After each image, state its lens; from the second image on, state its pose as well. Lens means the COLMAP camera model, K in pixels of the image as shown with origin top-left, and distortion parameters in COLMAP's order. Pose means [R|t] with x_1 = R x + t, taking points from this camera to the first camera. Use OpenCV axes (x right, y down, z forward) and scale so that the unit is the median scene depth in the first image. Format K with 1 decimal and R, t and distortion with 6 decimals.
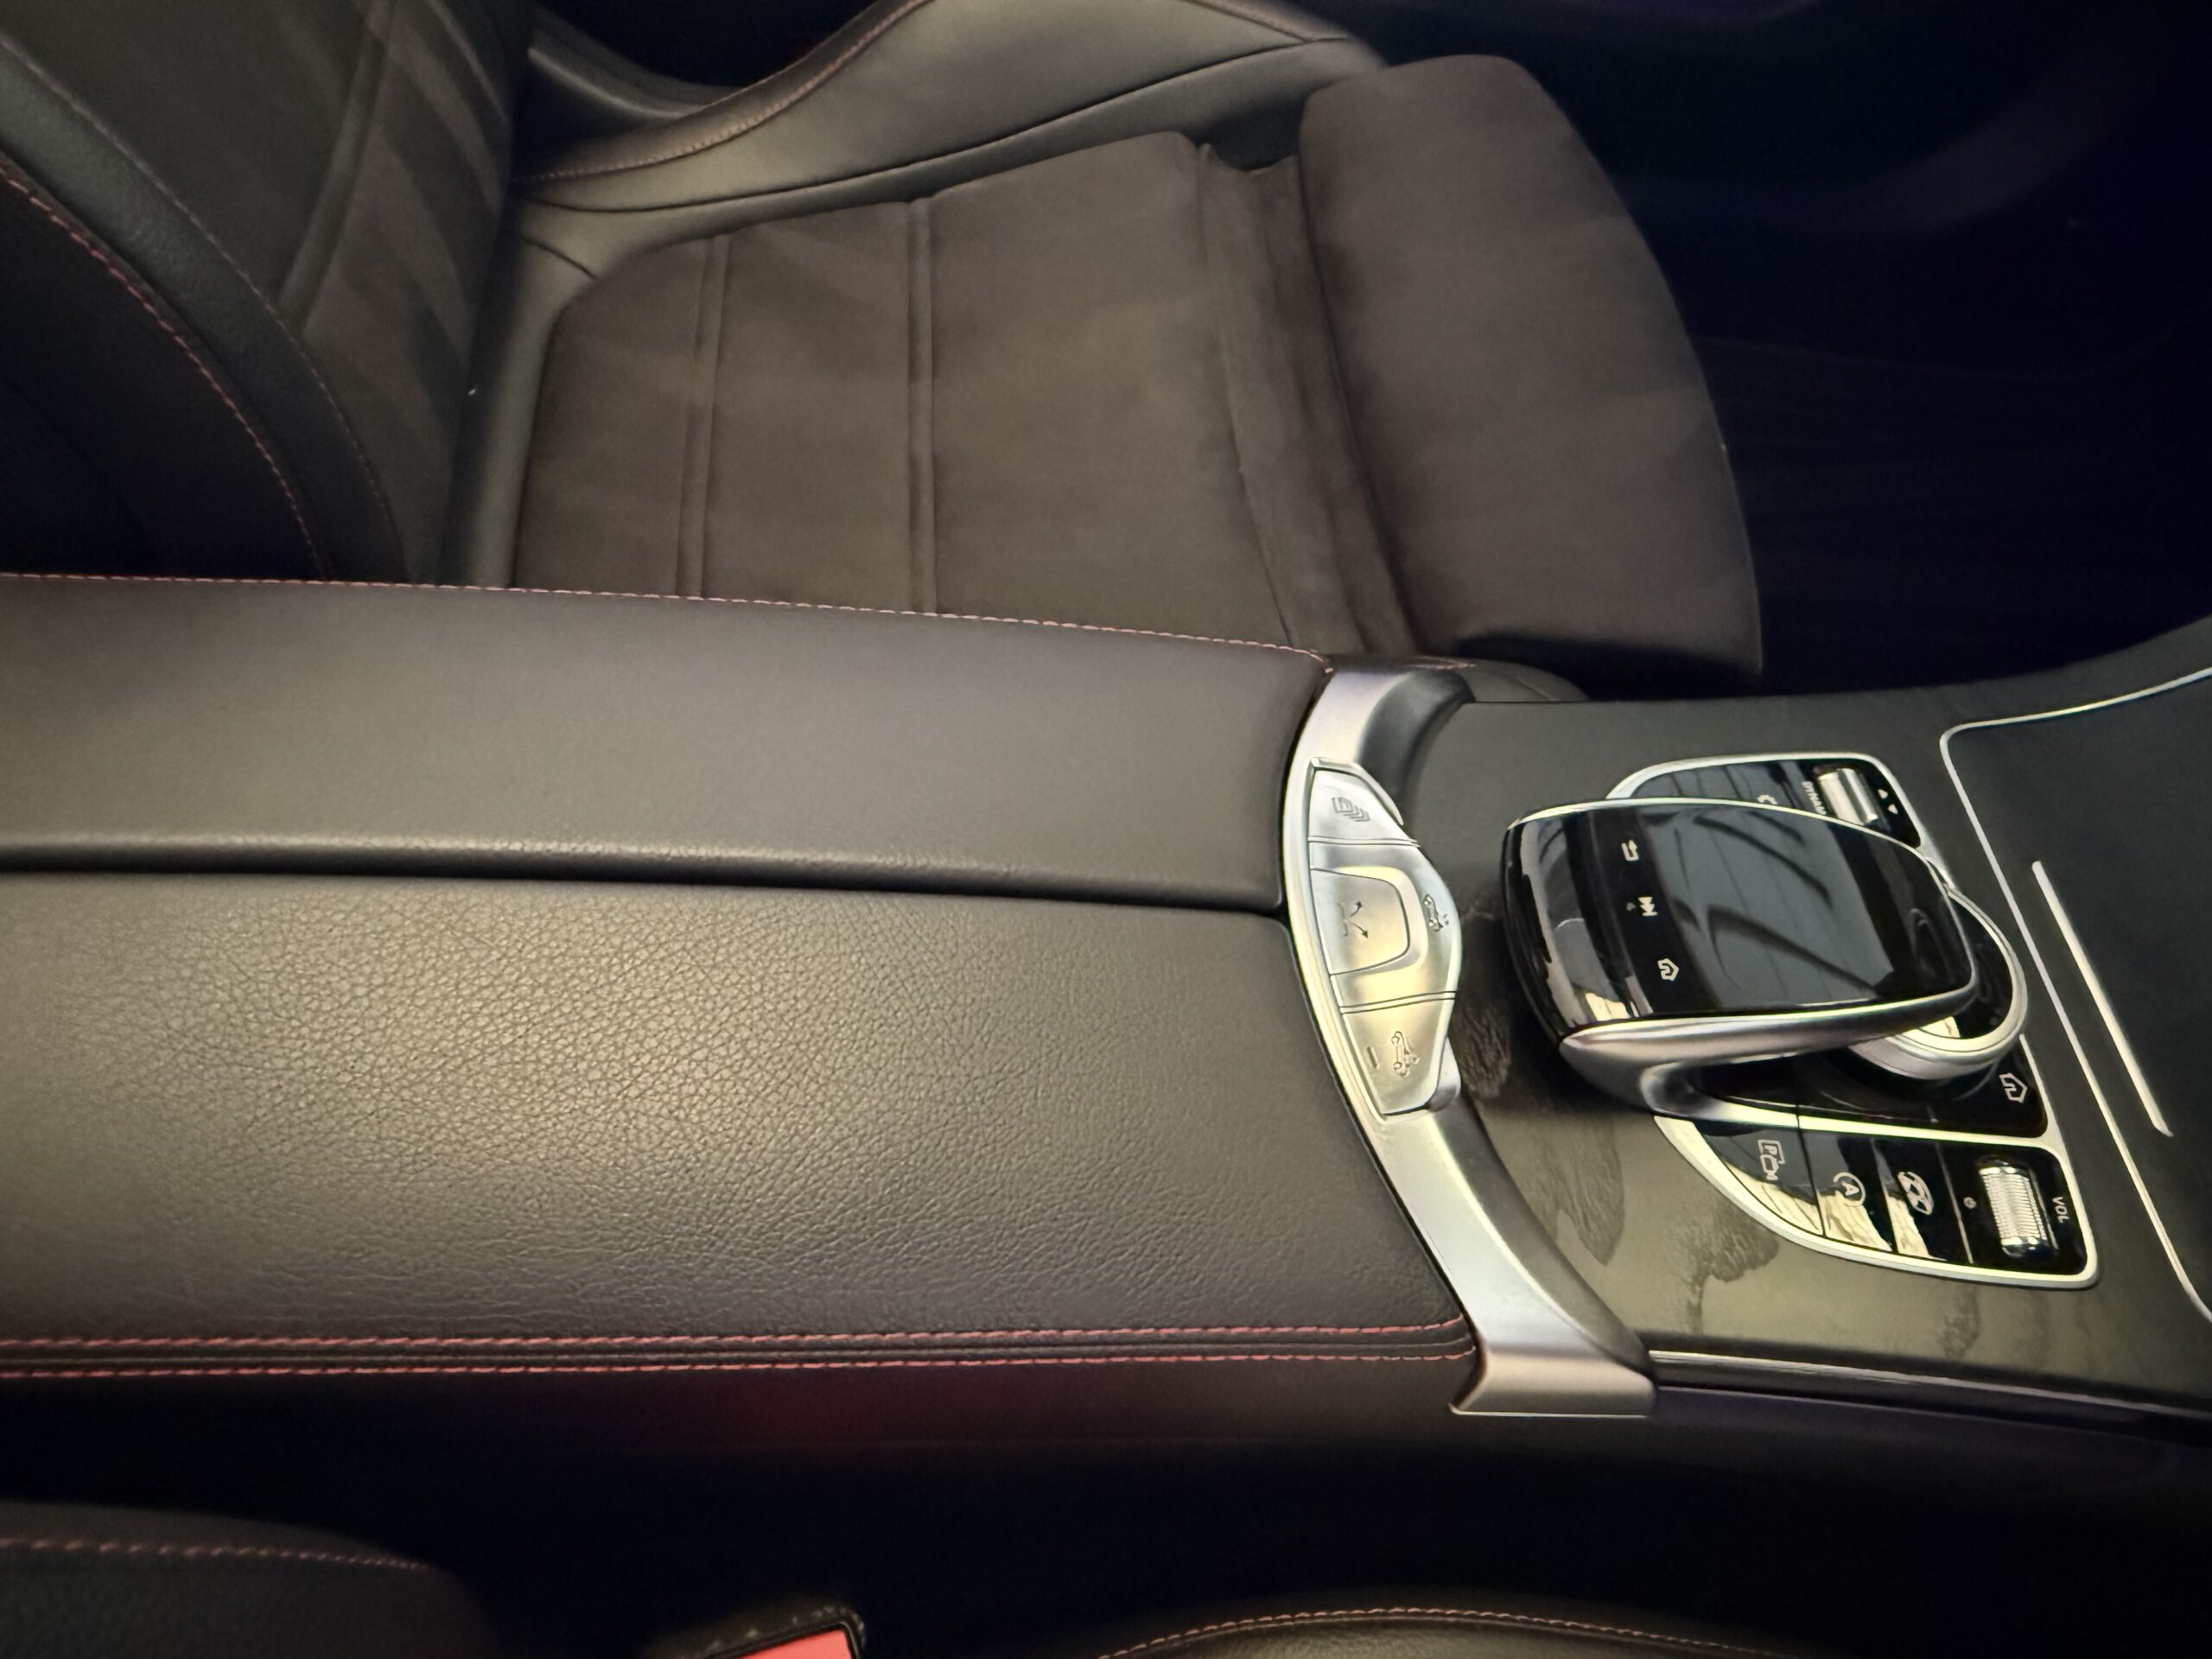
lens RADIAL K [[1554.3, 0, 1022.8], [0, 1554.3, 838.3], [0, 0, 1]] dist [0.004397, 0.001249]
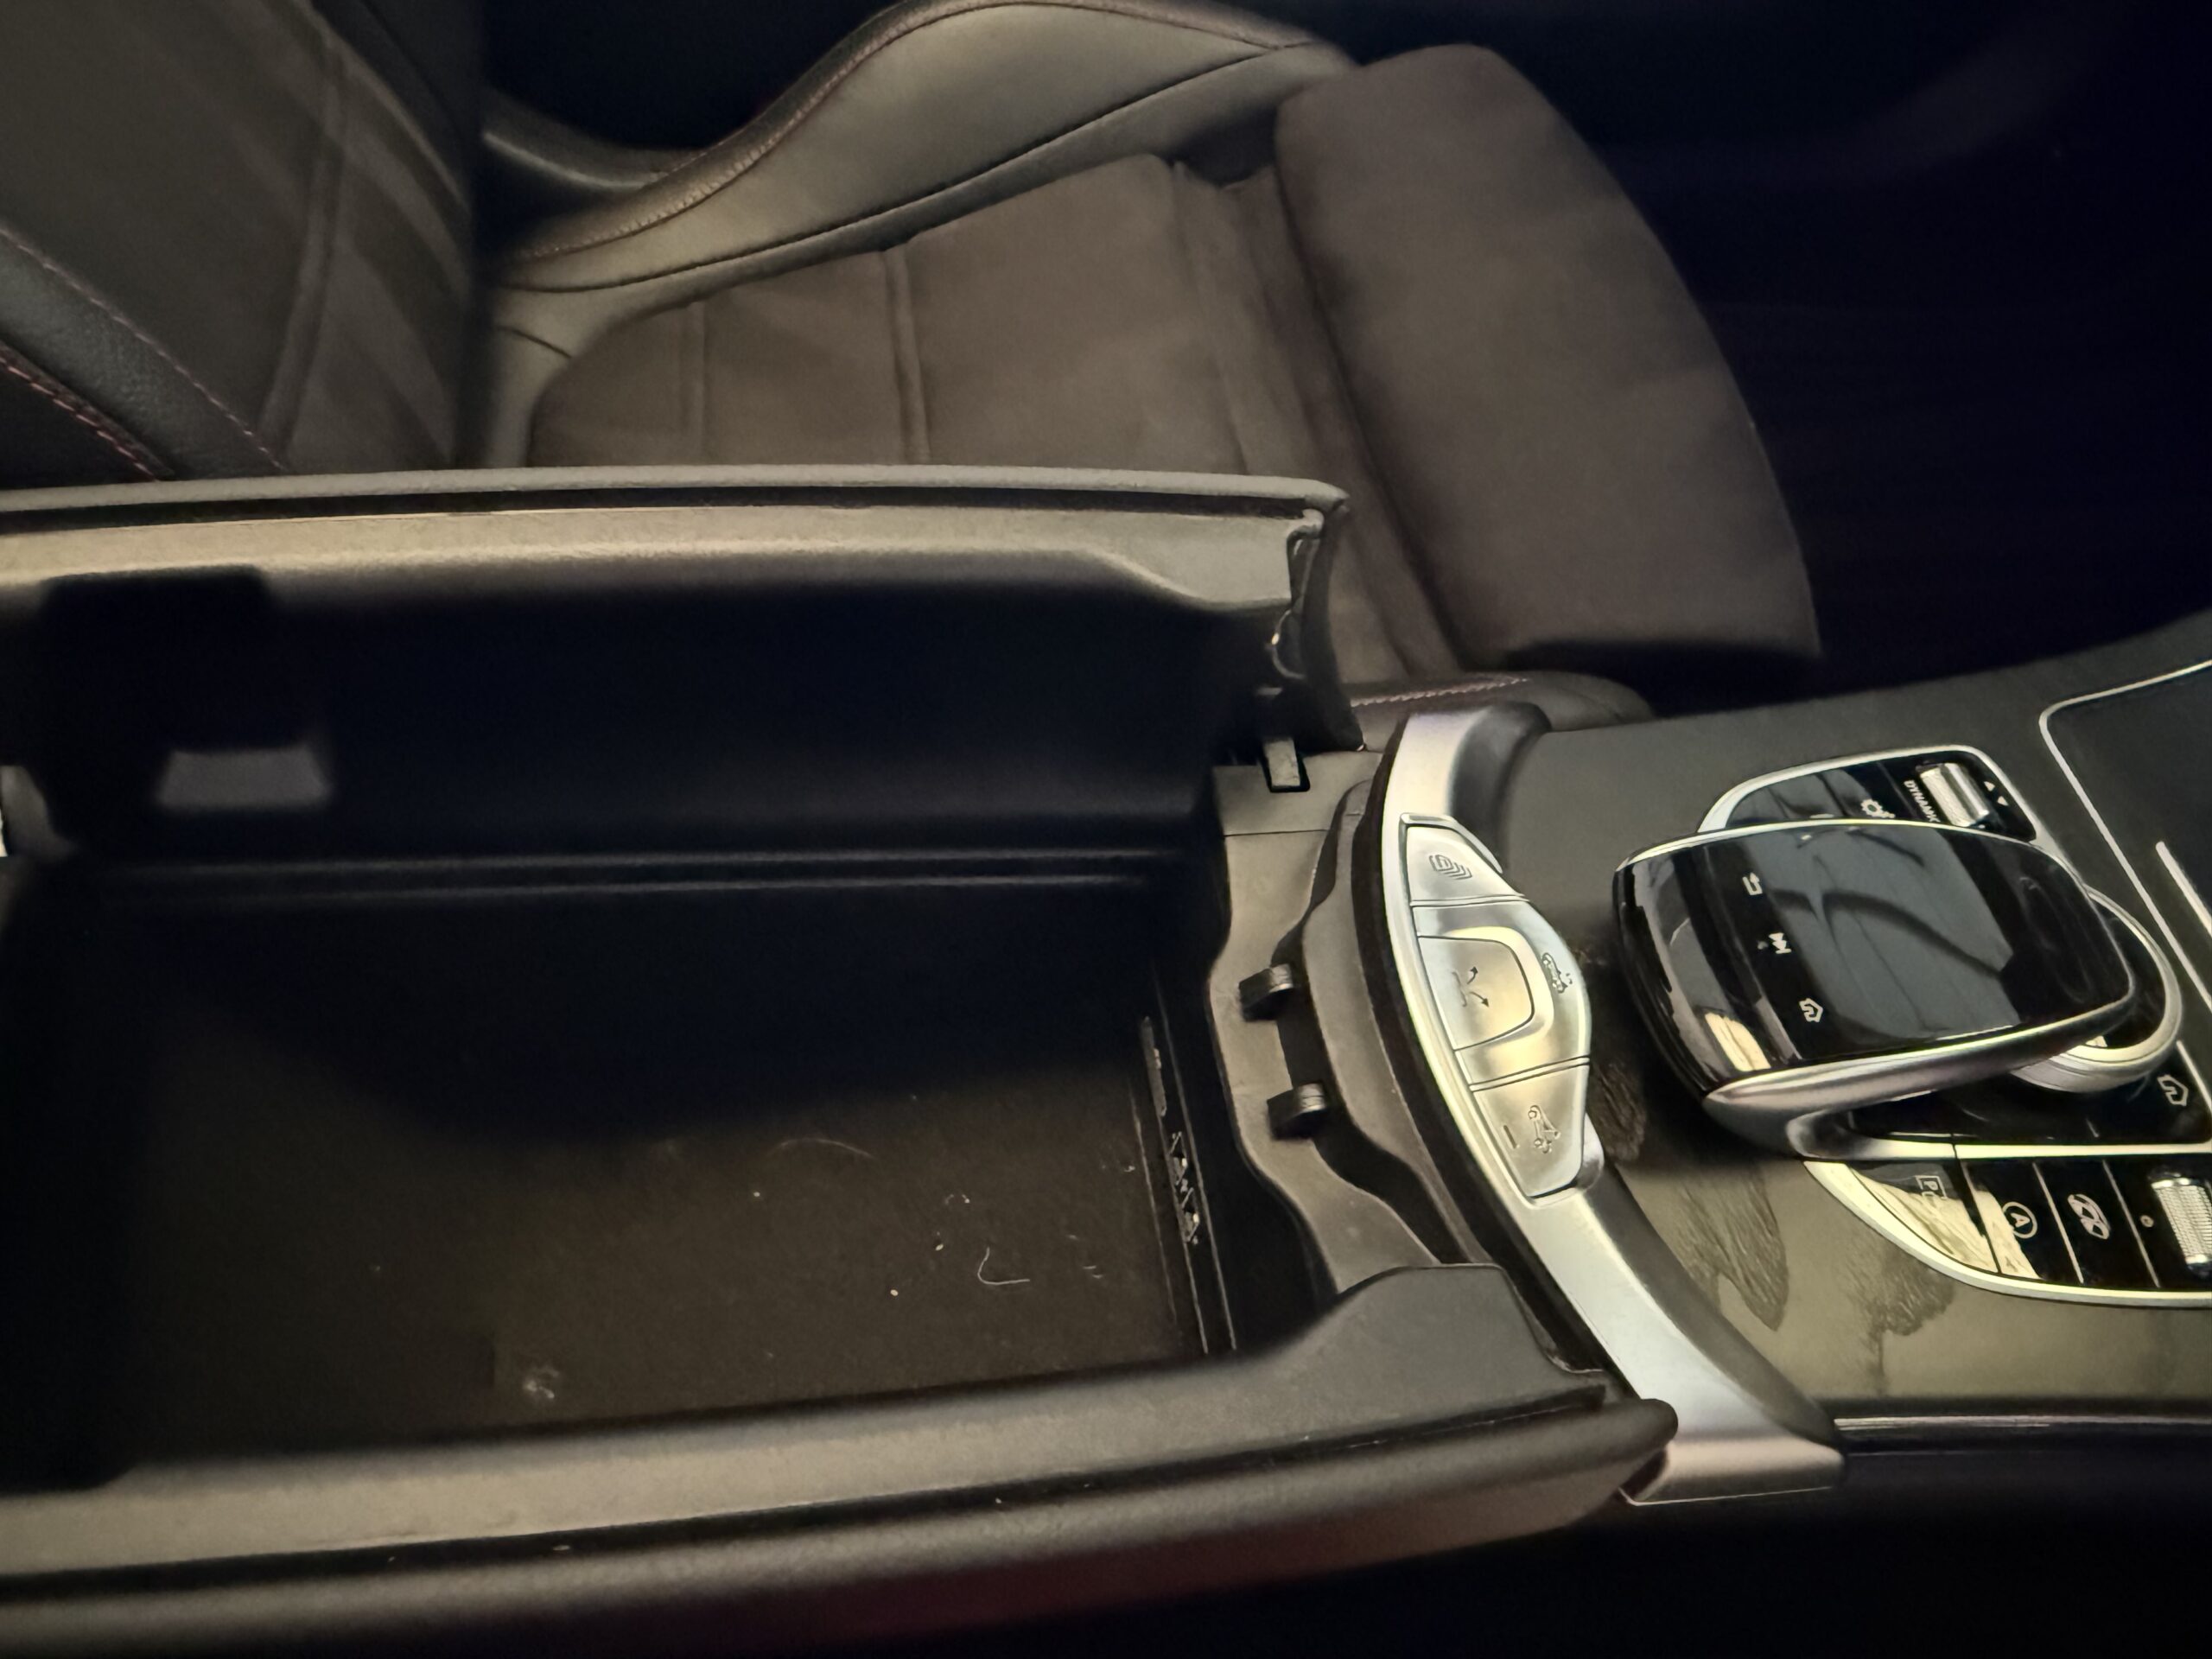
lens RADIAL K [[1554.3, 0, 1022.8], [0, 1554.3, 838.3], [0, 0, 1]] dist [0.004397, 0.001249]
pose [[0.995525, -0.094494, -0.001090, -0.044490], [0.094479, 0.995475, -0.010119, -0.050165], [0.002041, 0.009971, 0.999948, 0.053972]]
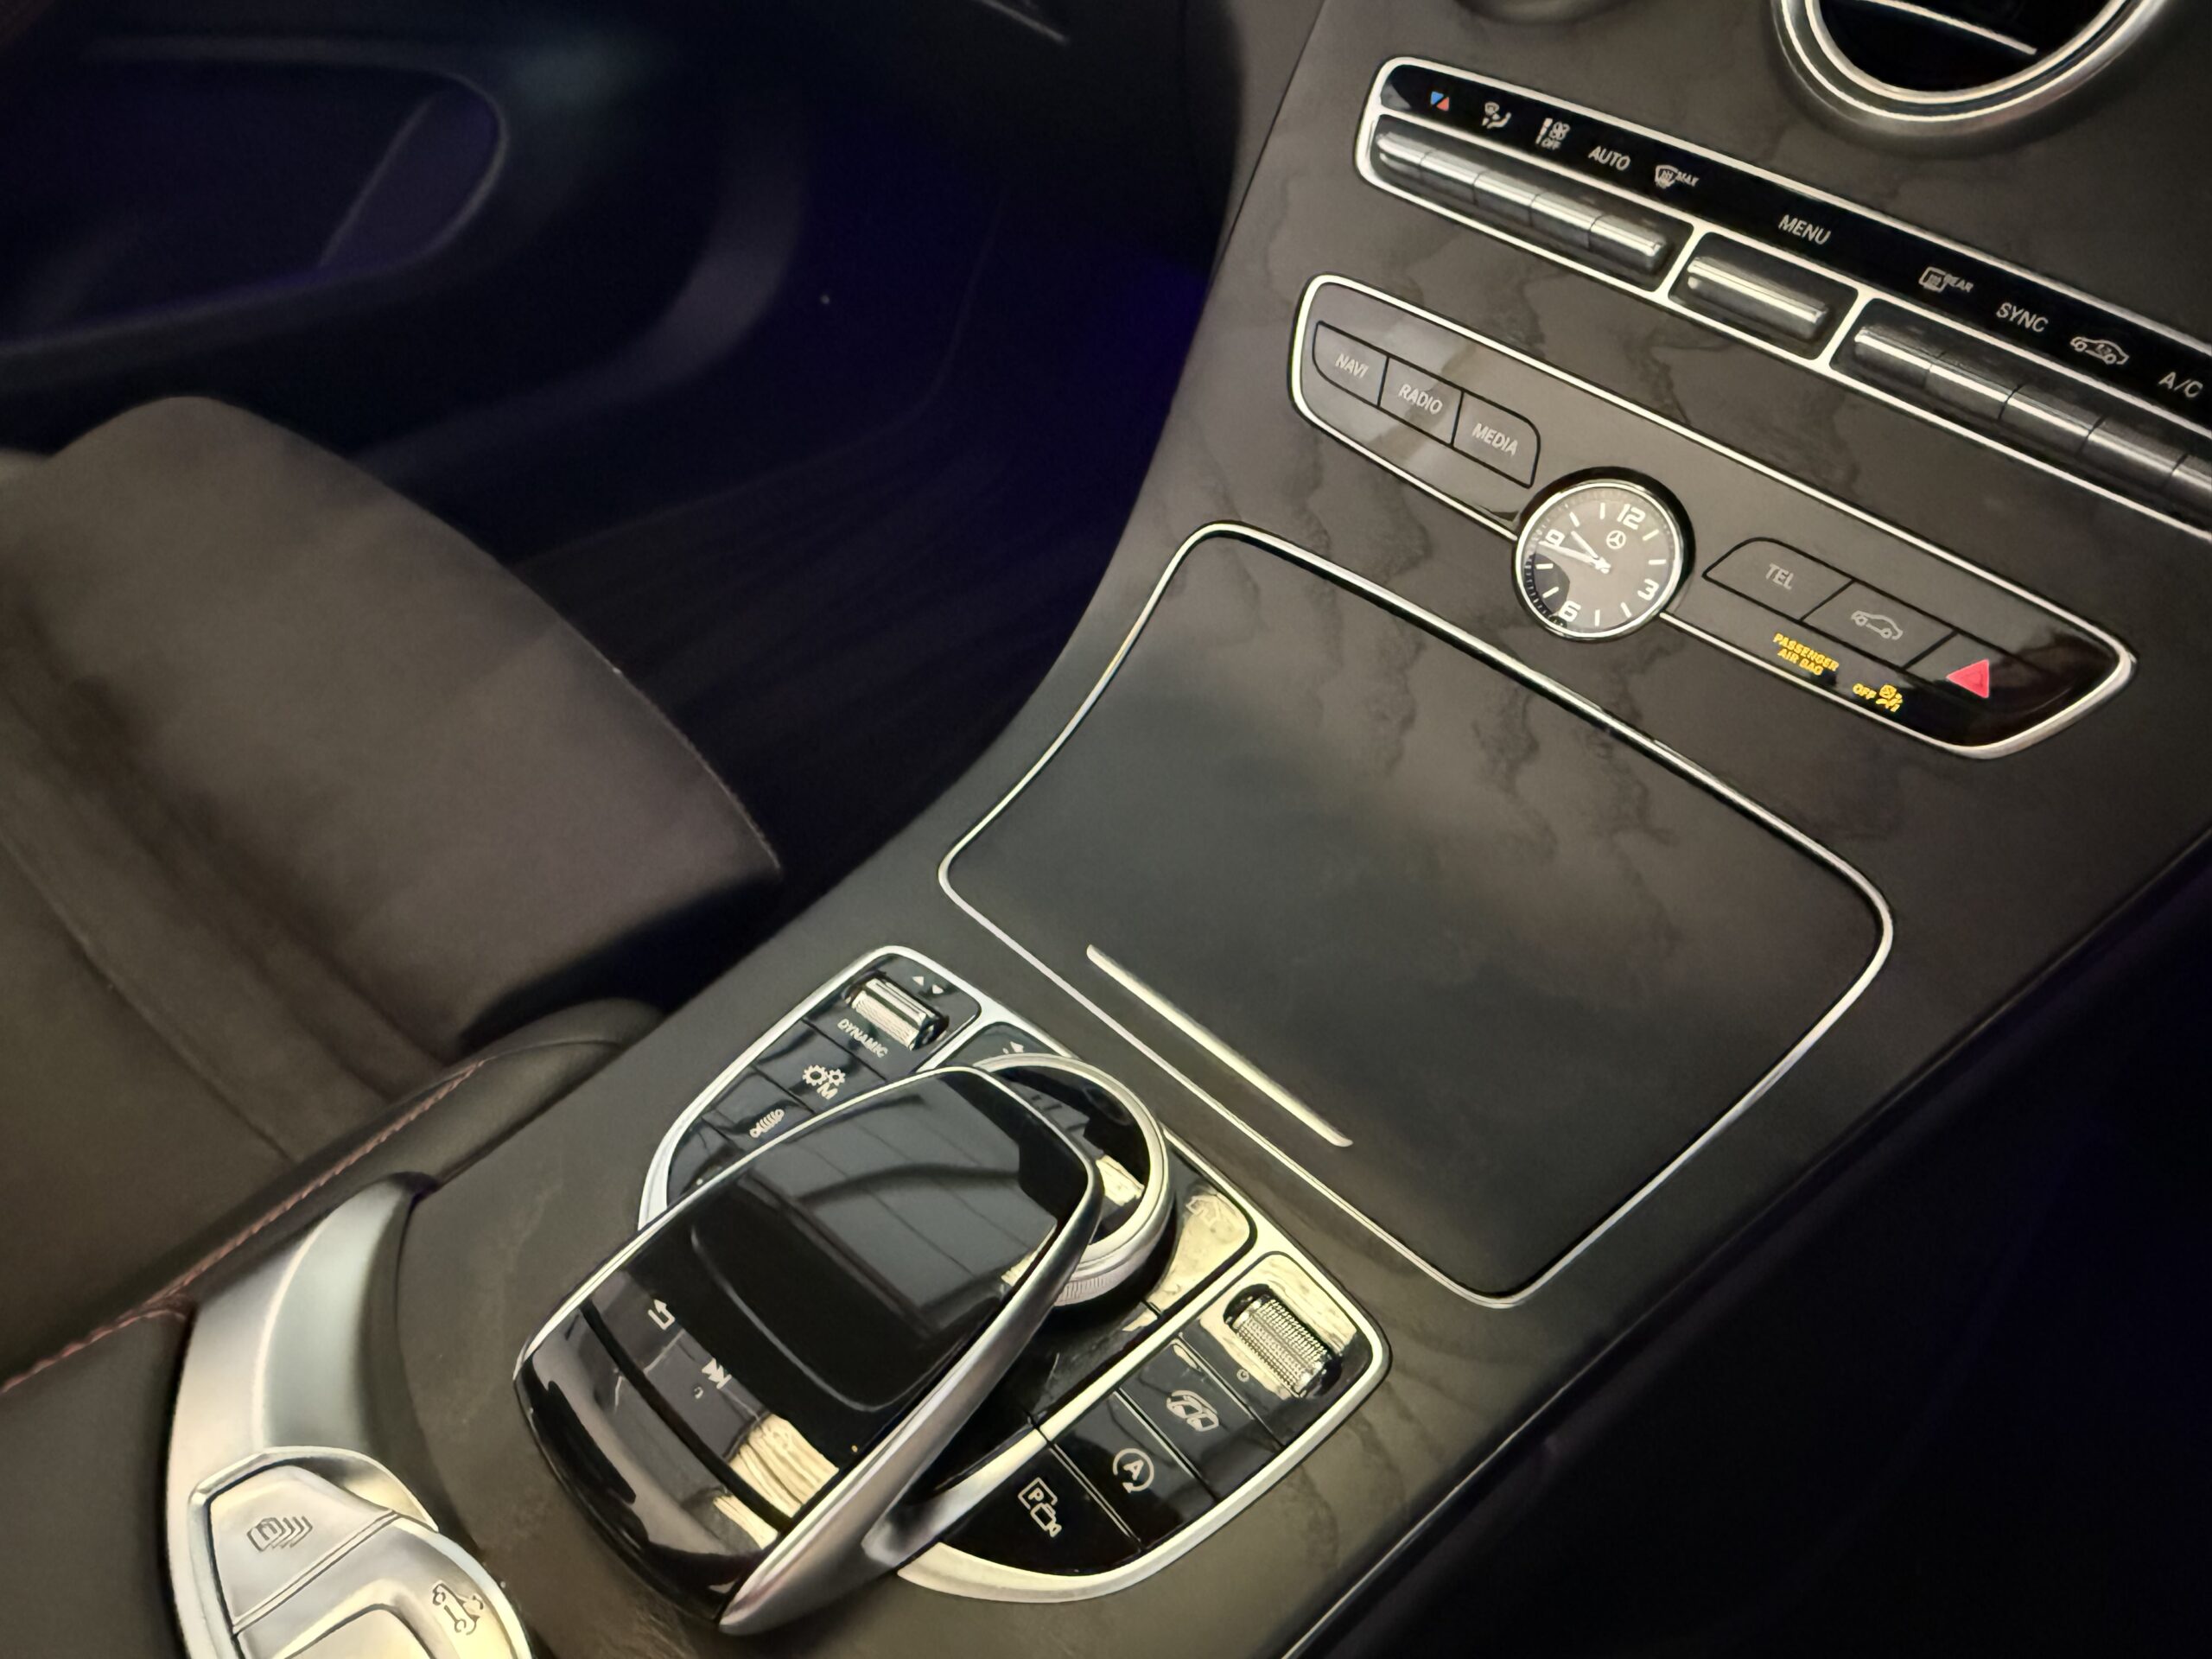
lens RADIAL K [[1554.3, 0, 1022.8], [0, 1554.3, 838.3], [0, 0, 1]] dist [0.004397, 0.001249]
pose [[0.731417, -0.524569, 0.435724, 0.302088], [0.576295, 0.817079, 0.016301, -0.086139], [-0.364572, 0.239183, 0.899933, 0.212490]]
